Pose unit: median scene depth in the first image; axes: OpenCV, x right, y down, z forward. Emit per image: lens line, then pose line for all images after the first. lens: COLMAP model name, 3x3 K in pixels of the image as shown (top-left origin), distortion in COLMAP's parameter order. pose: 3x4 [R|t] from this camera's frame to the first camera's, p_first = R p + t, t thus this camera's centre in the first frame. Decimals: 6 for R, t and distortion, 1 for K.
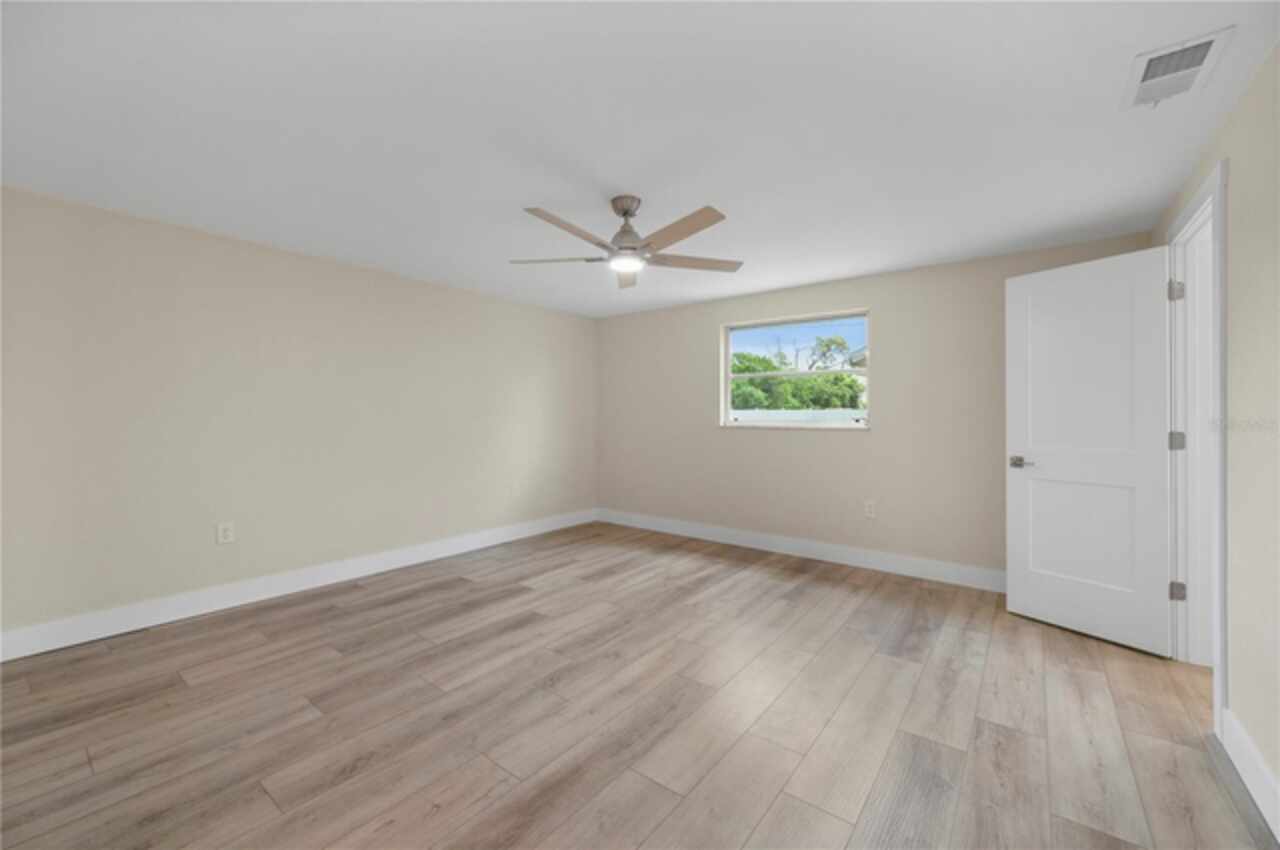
lens RADIAL K [[506.6, 0, 643.0], [0, 506.6, 417.0], [0, 0, 1]] dist [-0.001496, -0.000205]
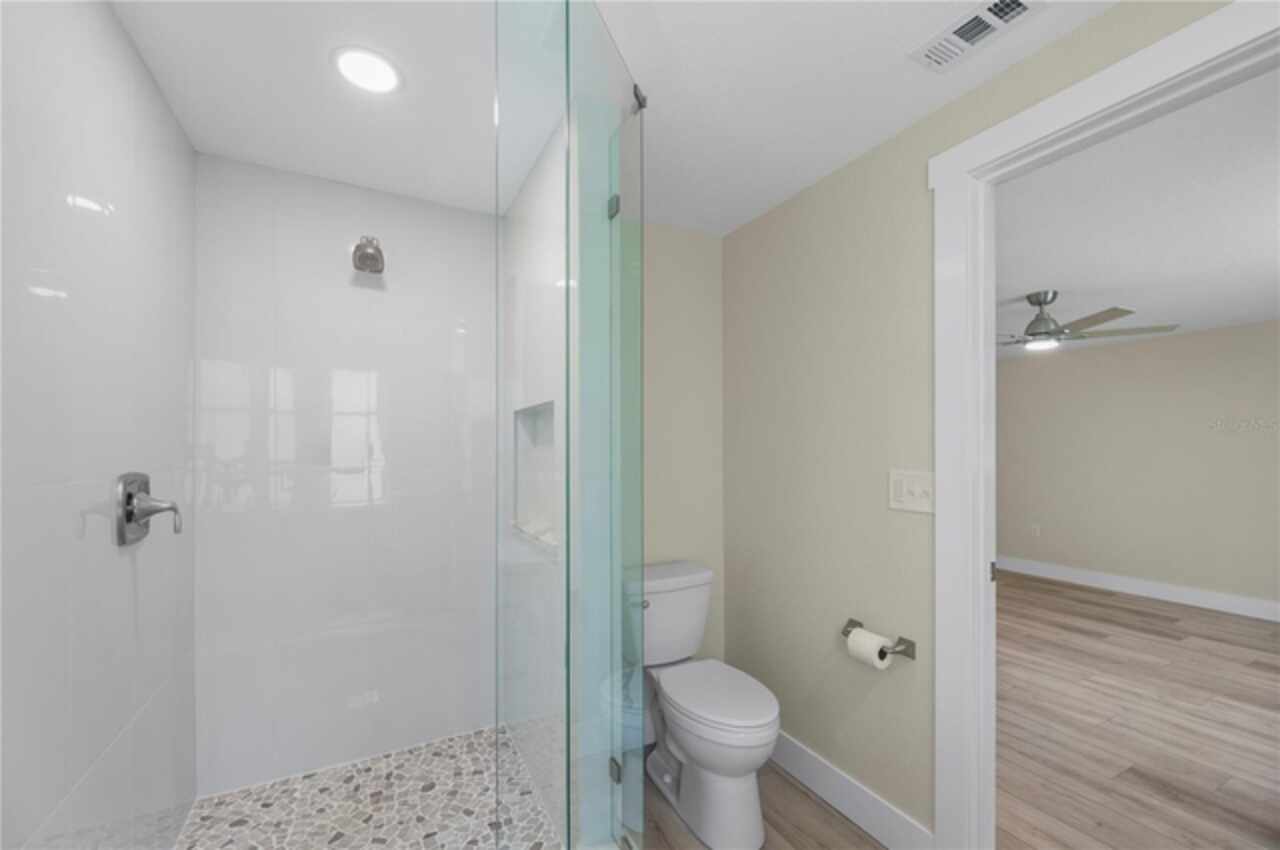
lens RADIAL K [[513.4, 0, 635.5], [0, 513.4, 452.3], [0, 0, 1]] dist [0.000440, 0.000092]
pose [[-0.418332, -0.002703, -0.908290, 1.398680], [-0.007404, 0.999972, 0.000434, -0.023231], [0.908264, 0.006906, -0.418340, 0.559929]]
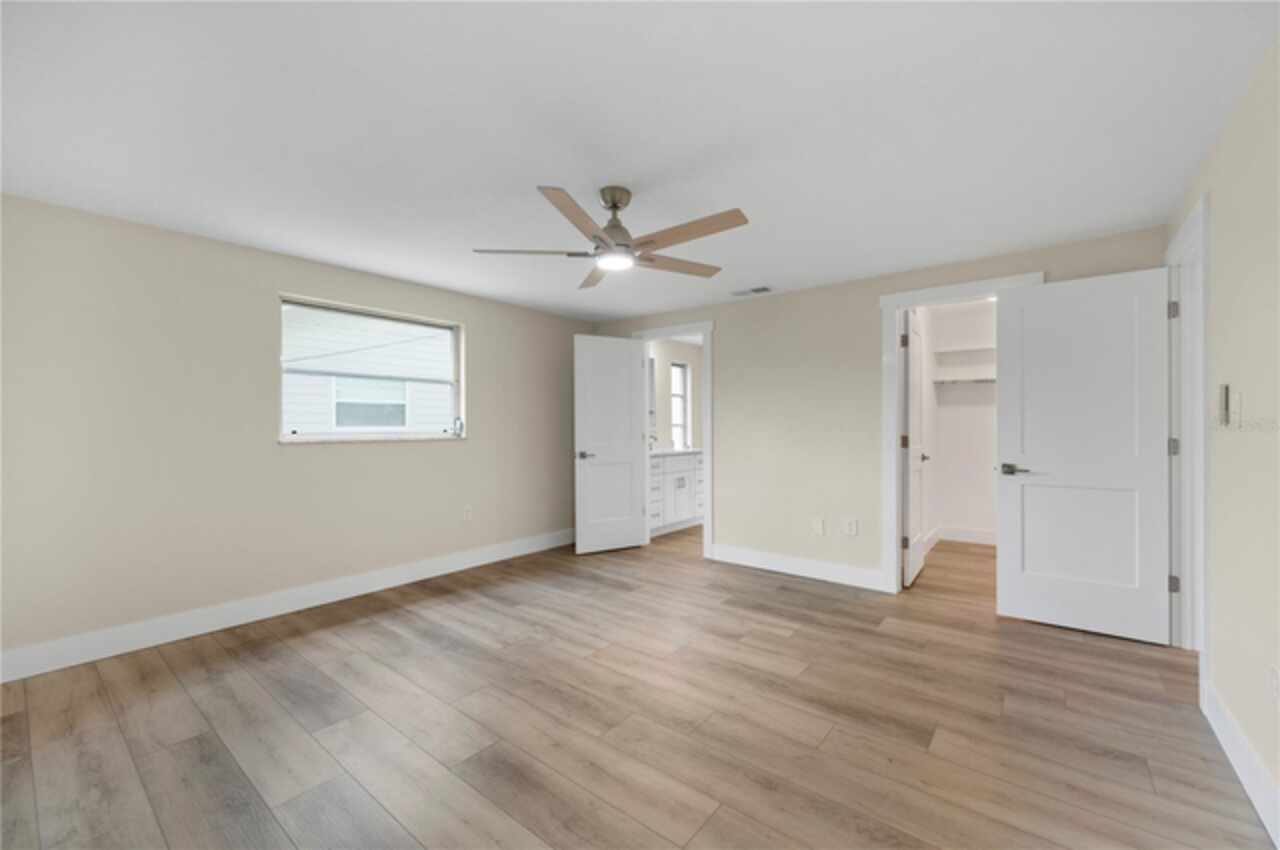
lens RADIAL K [[514.6, 0, 640.0], [0, 514.6, 425.0], [0, 0, 1]] dist [-0.001516, -0.000142]
pose [[0.015078, -0.002123, 0.999884, -0.874275], [0.006915, 0.999974, 0.002018, -0.005286], [-0.999862, 0.006883, 0.015093, 0.850472]]
